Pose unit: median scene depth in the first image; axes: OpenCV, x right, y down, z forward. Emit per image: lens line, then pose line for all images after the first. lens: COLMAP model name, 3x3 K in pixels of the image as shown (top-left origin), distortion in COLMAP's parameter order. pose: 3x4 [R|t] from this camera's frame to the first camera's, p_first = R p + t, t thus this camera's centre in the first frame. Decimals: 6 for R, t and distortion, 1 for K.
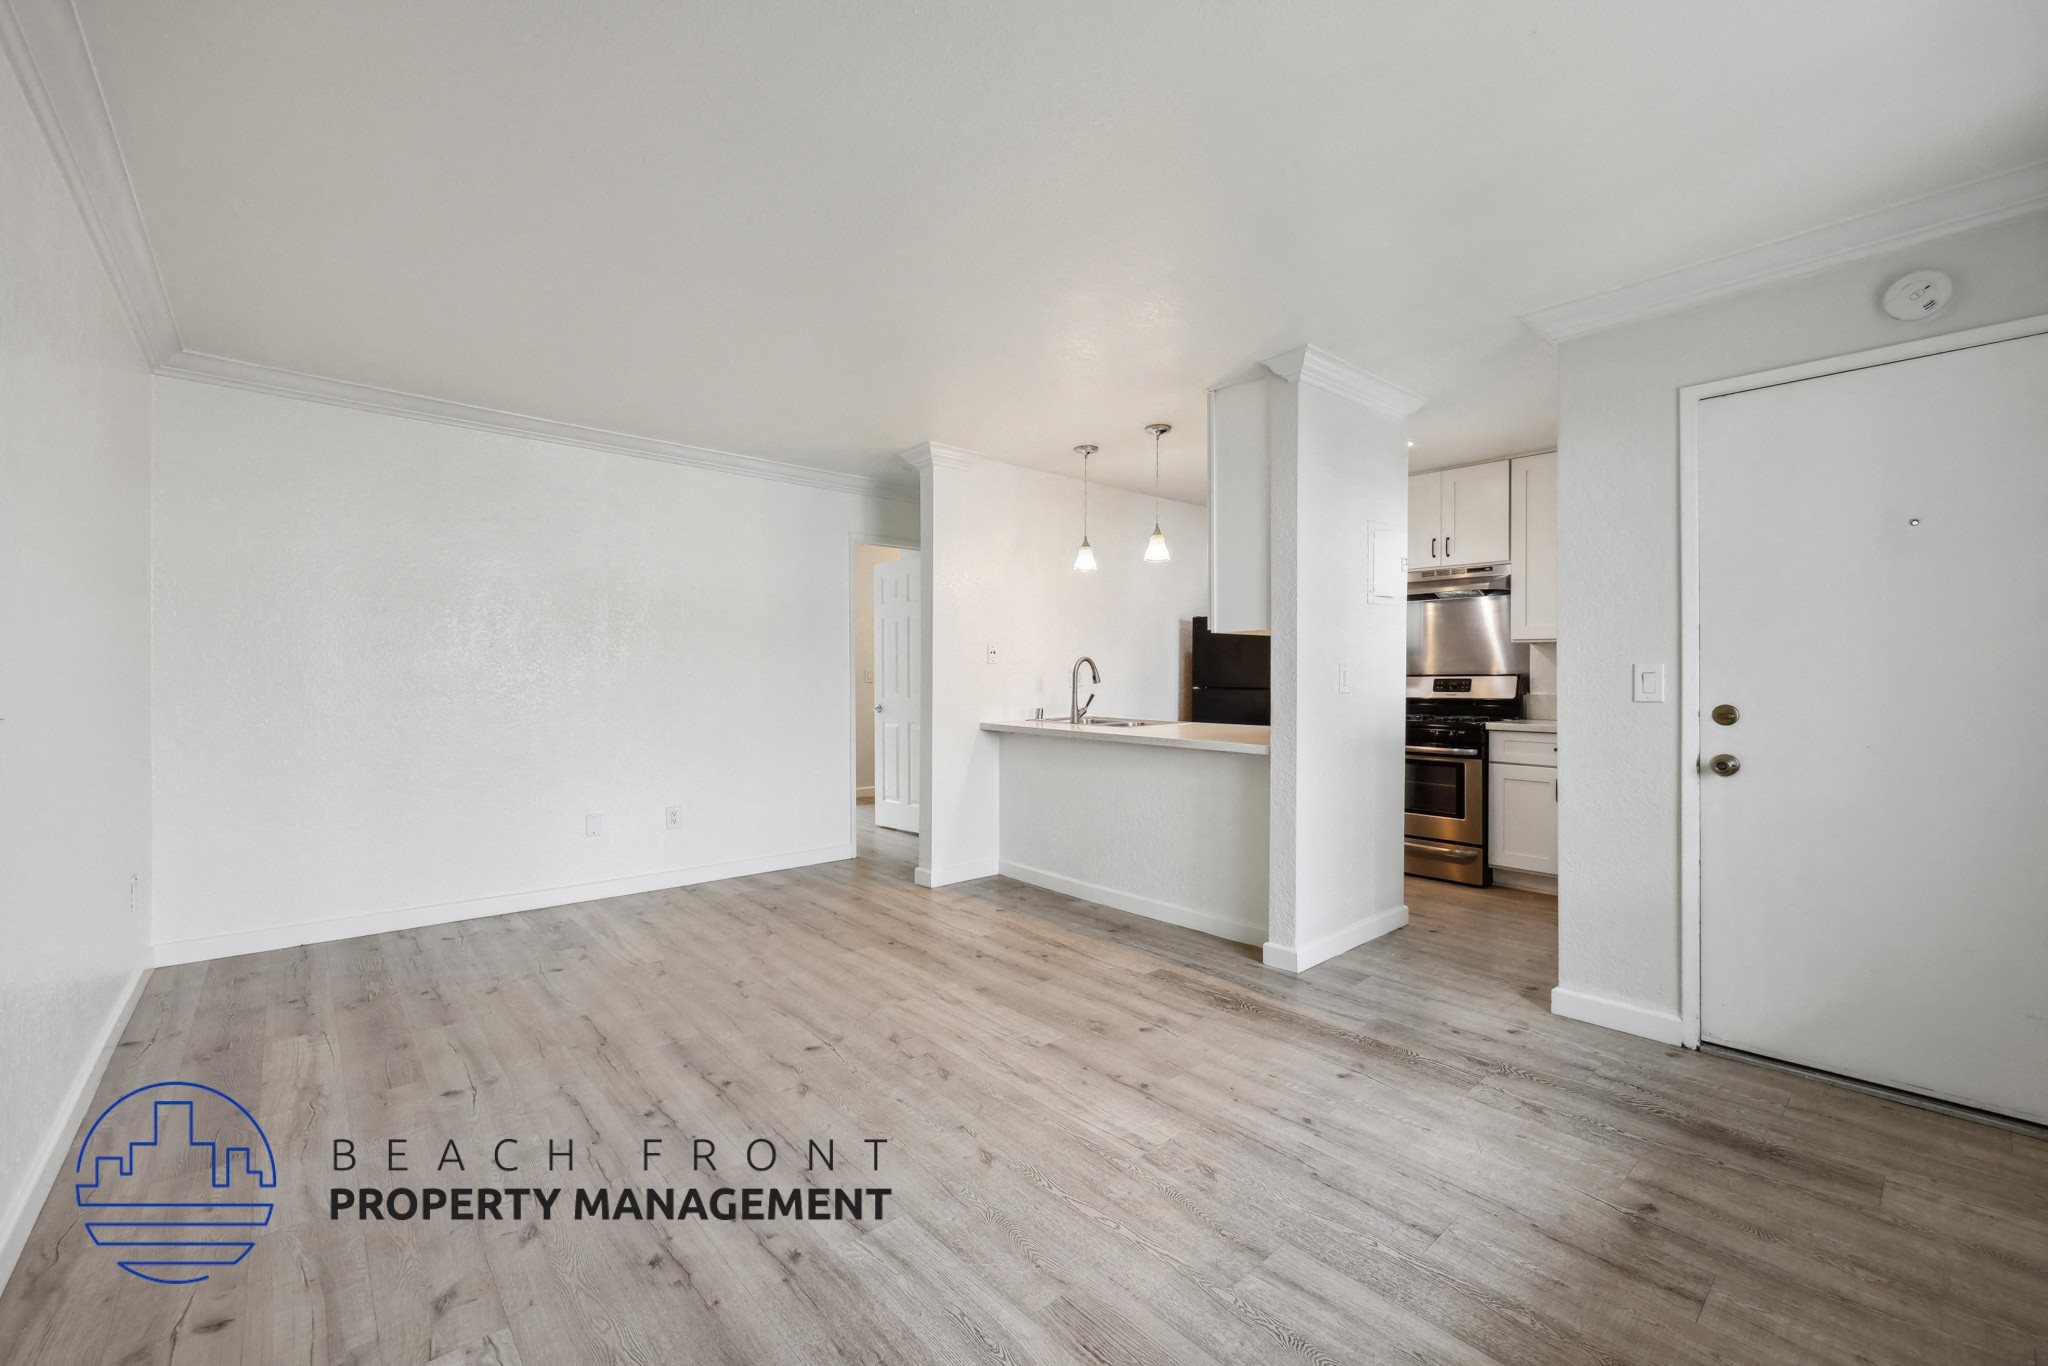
lens RADIAL K [[830.7, 0, 1024.3], [0, 830.7, 675.1], [0, 0, 1]] dist [0.000194, -0.000025]
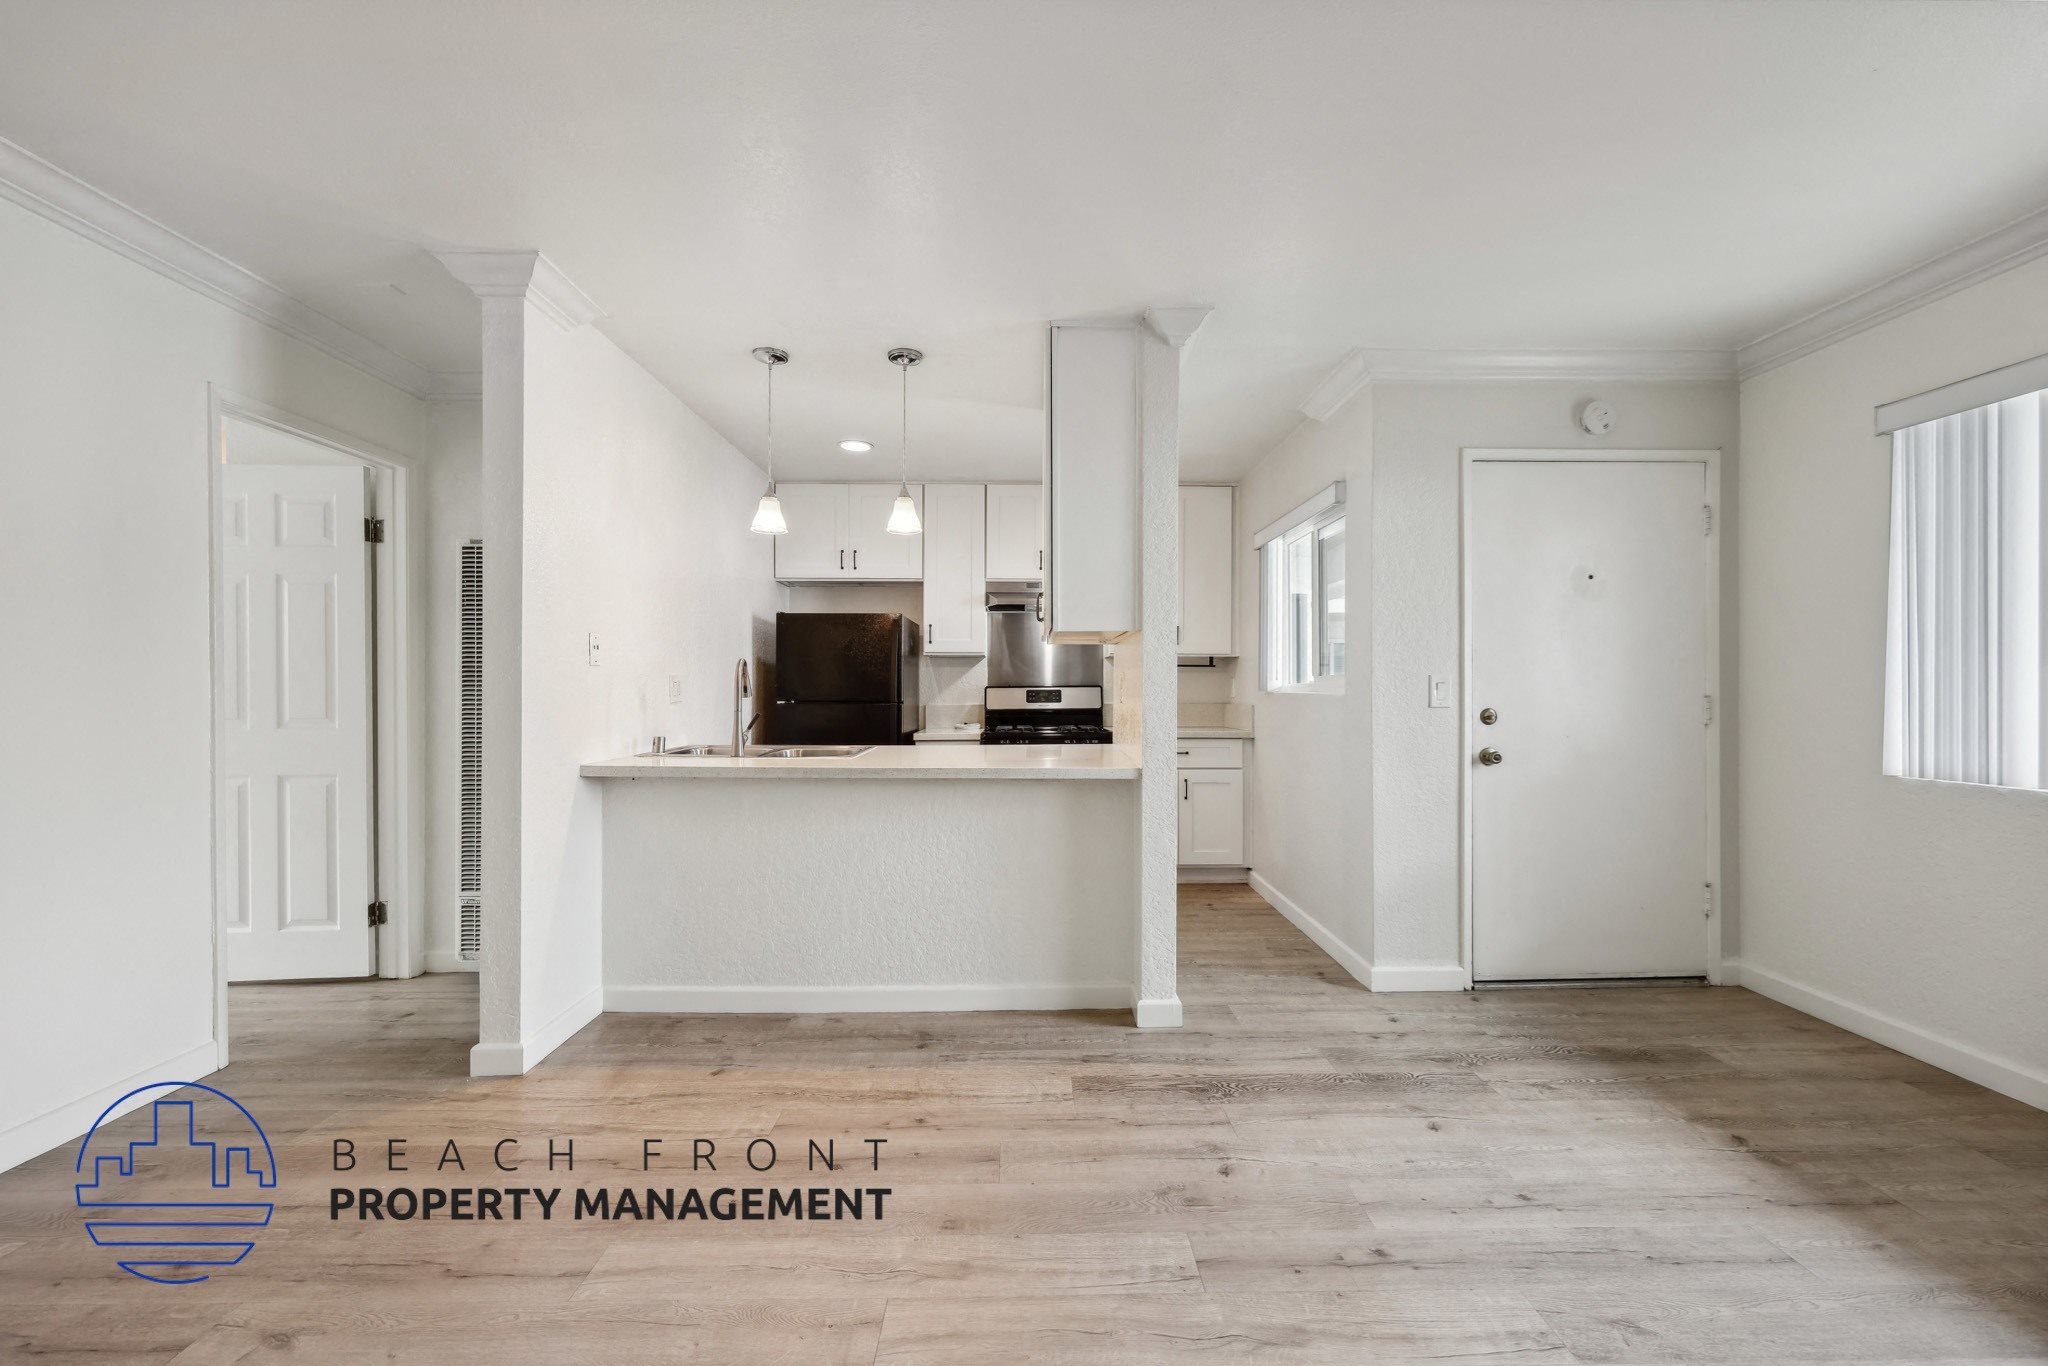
lens RADIAL K [[830.7, 0, 1025.4], [0, 830.7, 693.0], [0, 0, 1]] dist [0.000194, -0.000025]
pose [[0.650055, -0.006074, 0.759863, -0.488876], [-0.000285, 0.999966, 0.008237, 0.001716], [-0.759887, -0.005571, 0.650031, 0.624079]]
